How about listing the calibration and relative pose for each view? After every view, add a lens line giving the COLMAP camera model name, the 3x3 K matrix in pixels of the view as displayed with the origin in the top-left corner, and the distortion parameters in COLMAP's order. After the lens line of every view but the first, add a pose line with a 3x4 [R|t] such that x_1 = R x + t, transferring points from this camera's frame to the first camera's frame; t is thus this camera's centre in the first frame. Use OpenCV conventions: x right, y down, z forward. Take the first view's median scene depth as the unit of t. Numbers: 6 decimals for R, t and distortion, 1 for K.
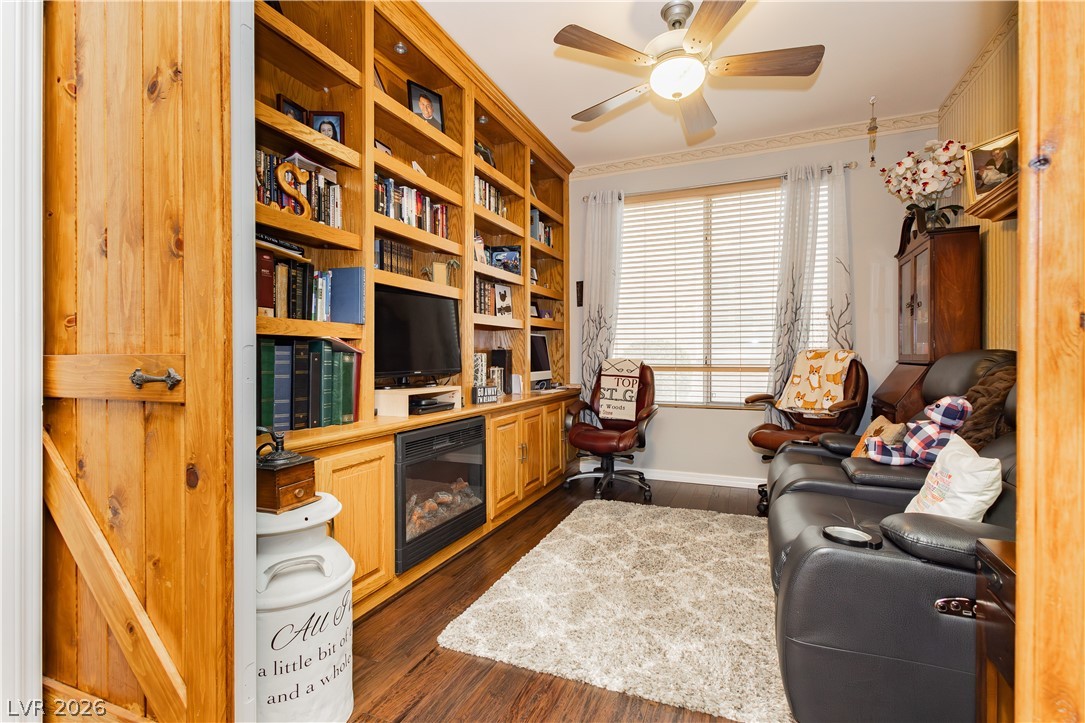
lens RADIAL K [[500.7, 0, 549.2], [0, 500.7, 365.3], [0, 0, 1]] dist [0.002155, 0.000021]
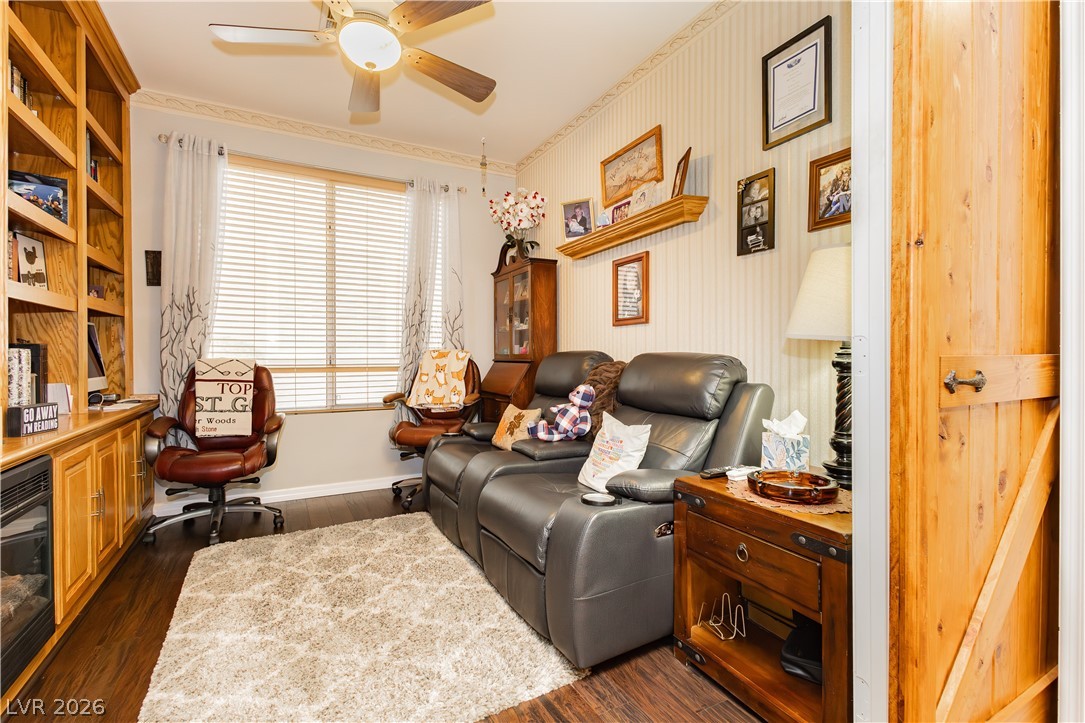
lens RADIAL K [[500.7, 0, 549.2], [0, 500.7, 365.3], [0, 0, 1]] dist [0.002155, 0.000021]
pose [[0.621364, -0.013050, 0.783414, -0.189778], [0.014247, 0.999884, 0.005356, 0.000626], [-0.783393, 0.007834, 0.621478, 0.139359]]
